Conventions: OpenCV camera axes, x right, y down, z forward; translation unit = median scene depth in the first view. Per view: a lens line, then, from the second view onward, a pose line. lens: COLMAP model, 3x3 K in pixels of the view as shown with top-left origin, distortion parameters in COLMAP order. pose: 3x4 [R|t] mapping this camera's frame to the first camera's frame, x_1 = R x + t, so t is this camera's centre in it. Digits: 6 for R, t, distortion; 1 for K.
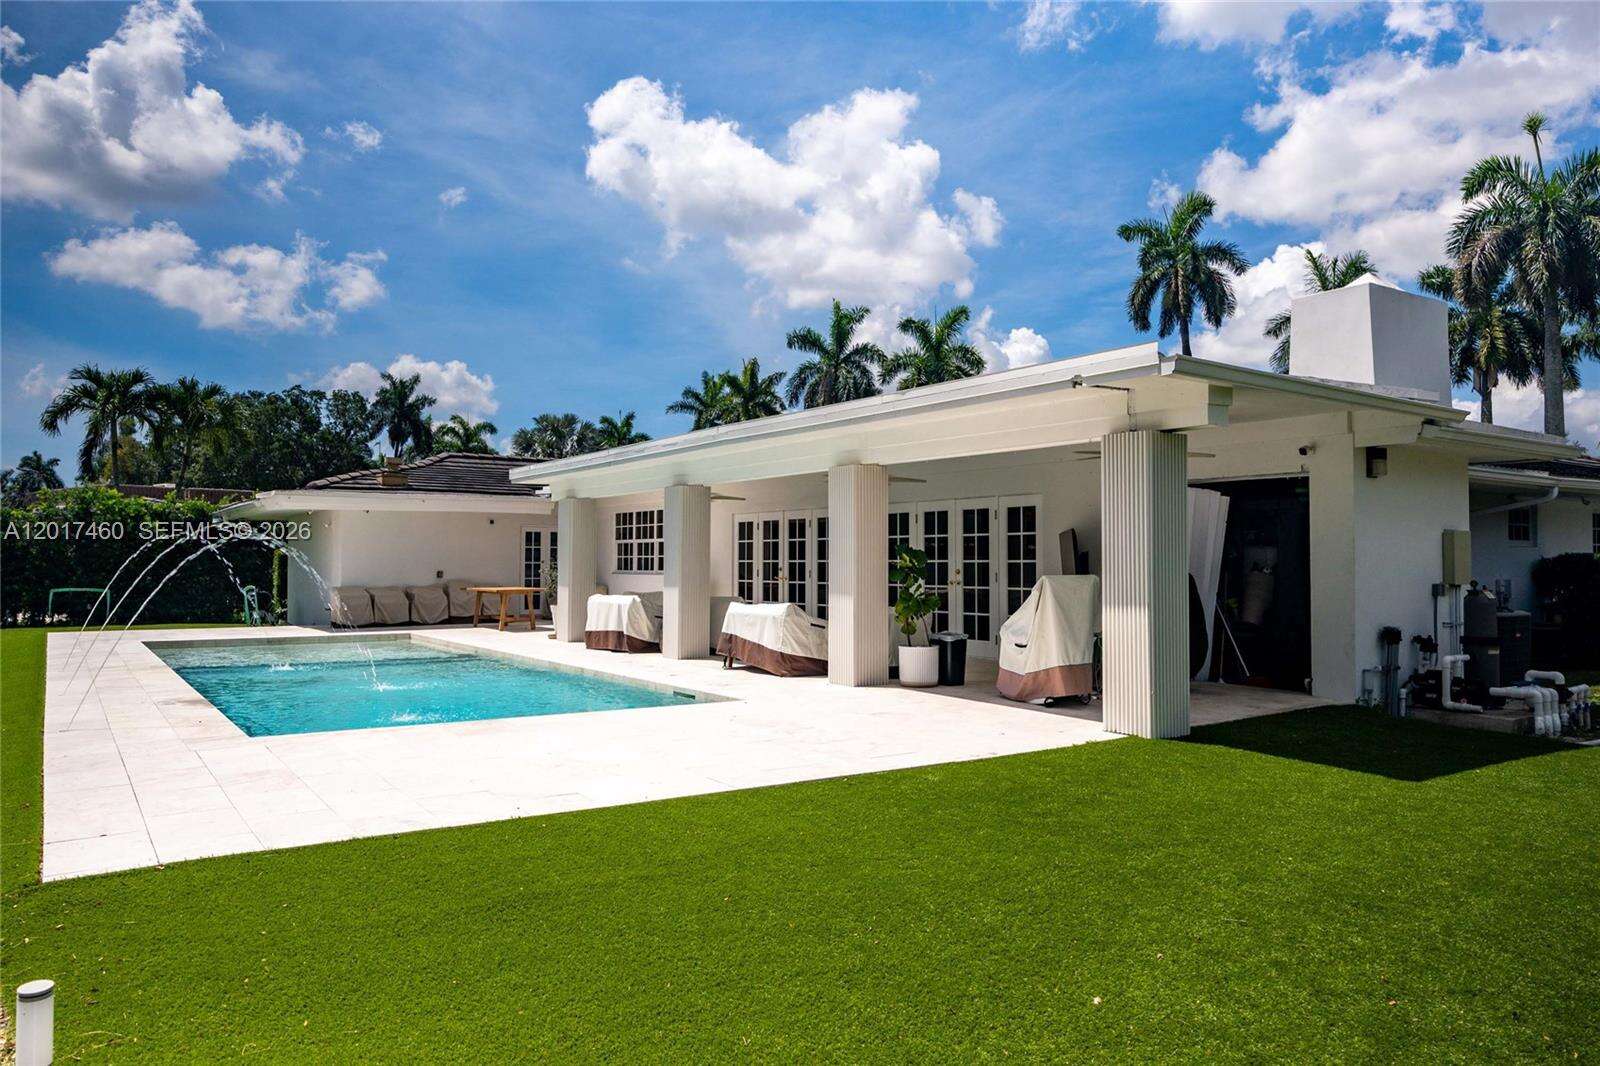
lens RADIAL K [[1102.3, 0, 800.0], [0, 1102.3, 533.0], [0, 0, 1]] dist [-0.003691, 0.002154]
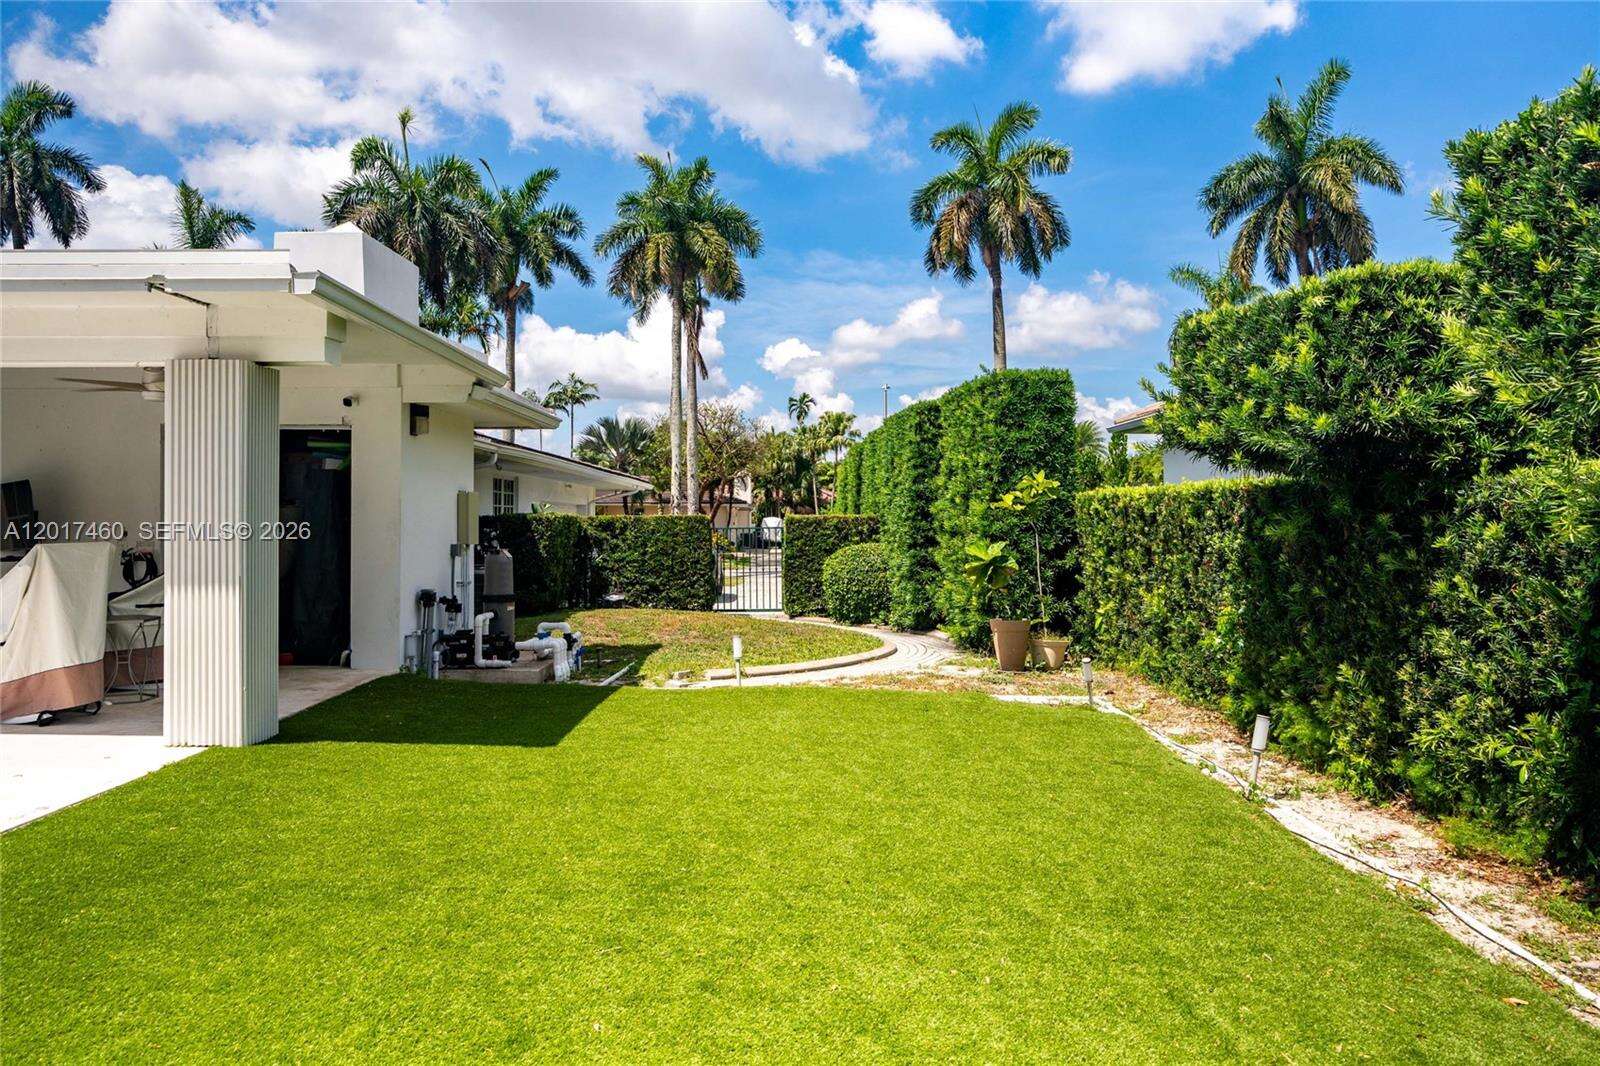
lens RADIAL K [[1123.9, 0, 797.9], [0, 1123.9, 508.2], [0, 0, 1]] dist [-0.008736, -0.001793]
pose [[0.560730, 0.005165, 0.827982, -0.132723], [-0.018364, 0.999812, 0.006199, 0.001480], [-0.827795, -0.018682, 0.560720, 0.219541]]
